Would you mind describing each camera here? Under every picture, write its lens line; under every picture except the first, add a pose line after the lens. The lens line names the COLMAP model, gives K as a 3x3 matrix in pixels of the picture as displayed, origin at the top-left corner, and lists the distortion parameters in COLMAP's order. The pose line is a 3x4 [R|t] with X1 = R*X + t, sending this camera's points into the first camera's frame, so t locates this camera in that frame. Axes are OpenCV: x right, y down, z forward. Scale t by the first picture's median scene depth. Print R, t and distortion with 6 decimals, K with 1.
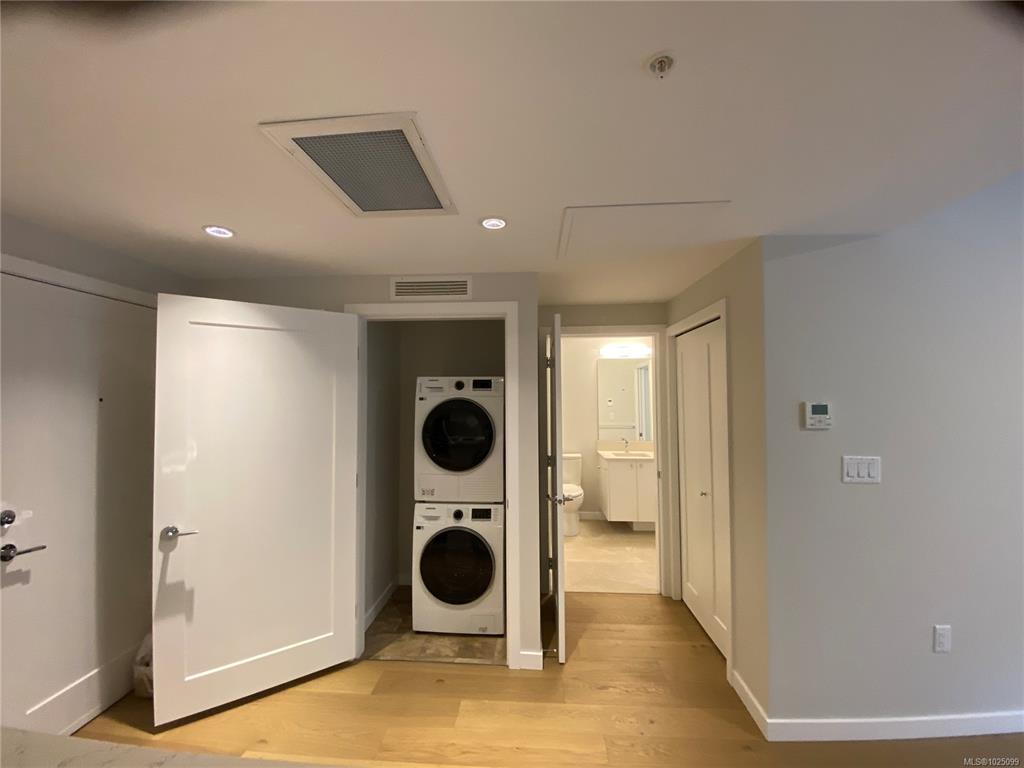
lens RADIAL K [[411.9, 0, 510.7], [0, 411.9, 383.5], [0, 0, 1]] dist [0.024634, -0.022230]
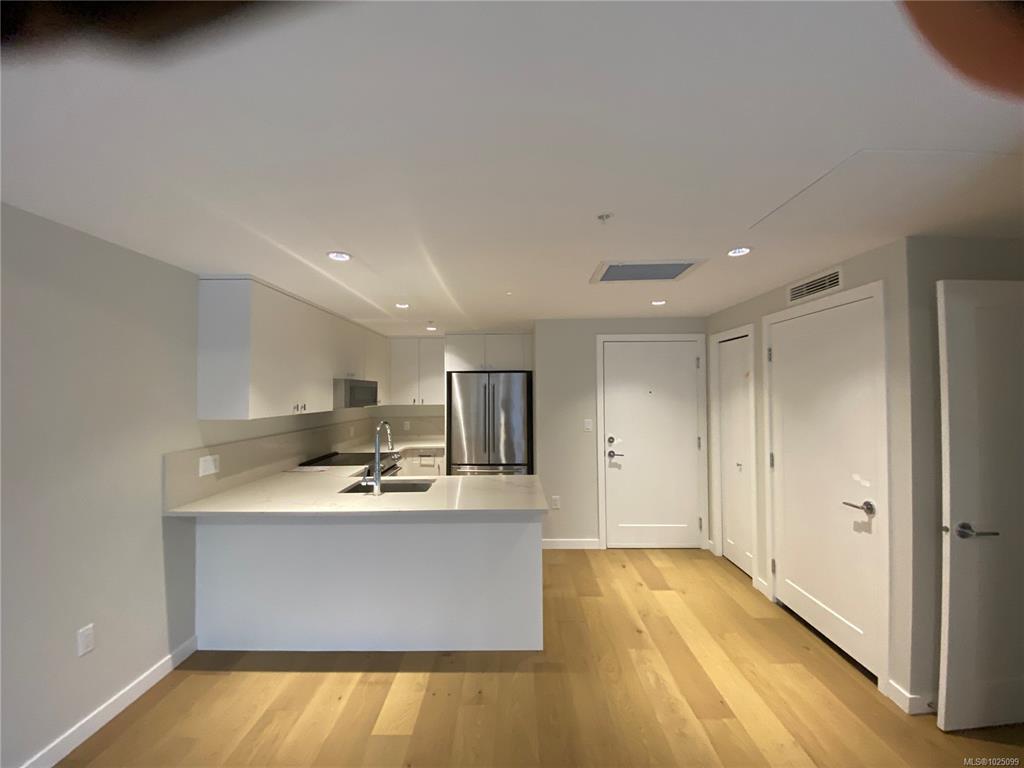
lens RADIAL K [[411.9, 0, 510.7], [0, 411.9, 383.5], [0, 0, 1]] dist [0.024634, -0.022230]
pose [[0.050486, -0.017920, -0.998564, 1.076674], [0.046866, 0.998780, -0.015555, -0.008272], [0.997625, -0.046013, 0.051265, 0.224961]]
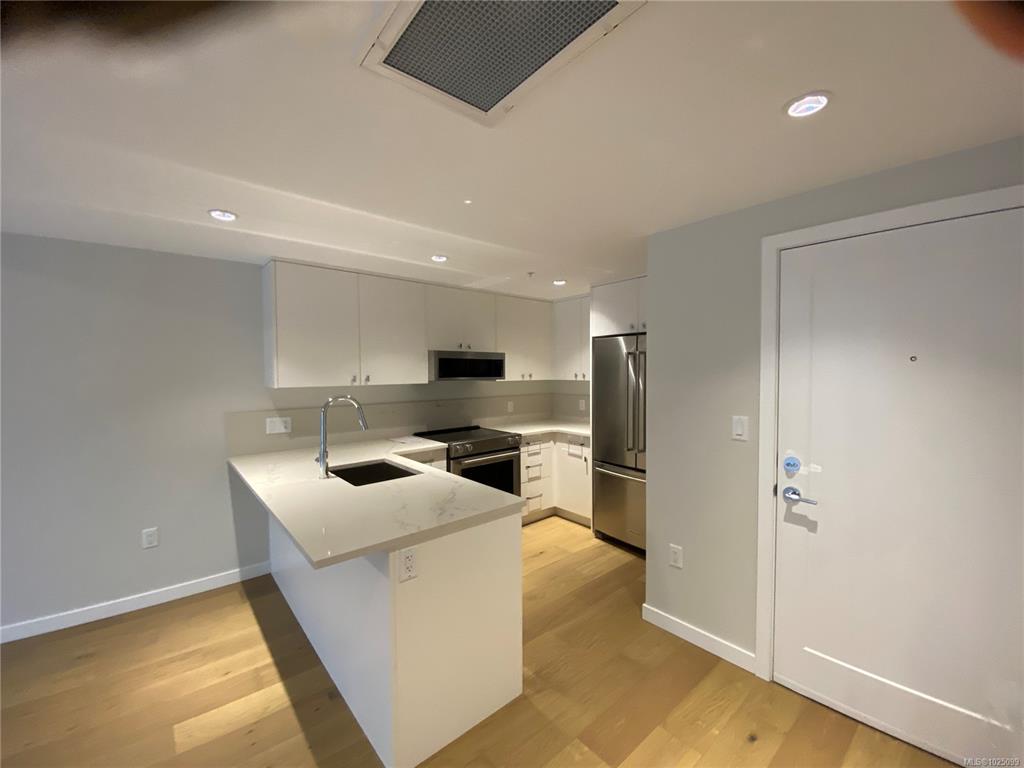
lens RADIAL K [[411.9, 0, 510.7], [0, 411.9, 383.5], [0, 0, 1]] dist [0.024634, -0.022230]
pose [[-0.719486, 0.030857, -0.693821, 0.116090], [0.035766, 0.999333, 0.007355, 0.050213], [0.693585, -0.019523, -0.720110, 1.111928]]
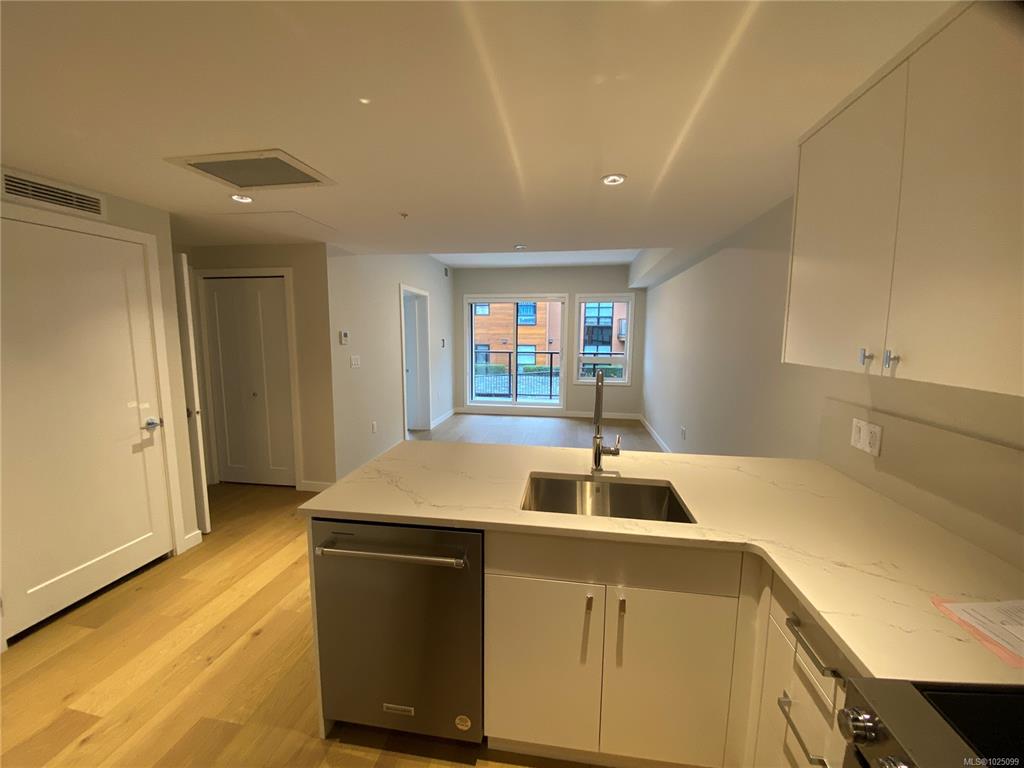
lens RADIAL K [[411.9, 0, 510.7], [0, 411.9, 383.5], [0, 0, 1]] dist [0.024634, -0.022230]
pose [[0.095048, -0.119514, 0.988272, -1.292072], [-0.045442, 0.991211, 0.124240, 0.007318], [-0.994435, -0.056717, 0.088781, -0.039293]]
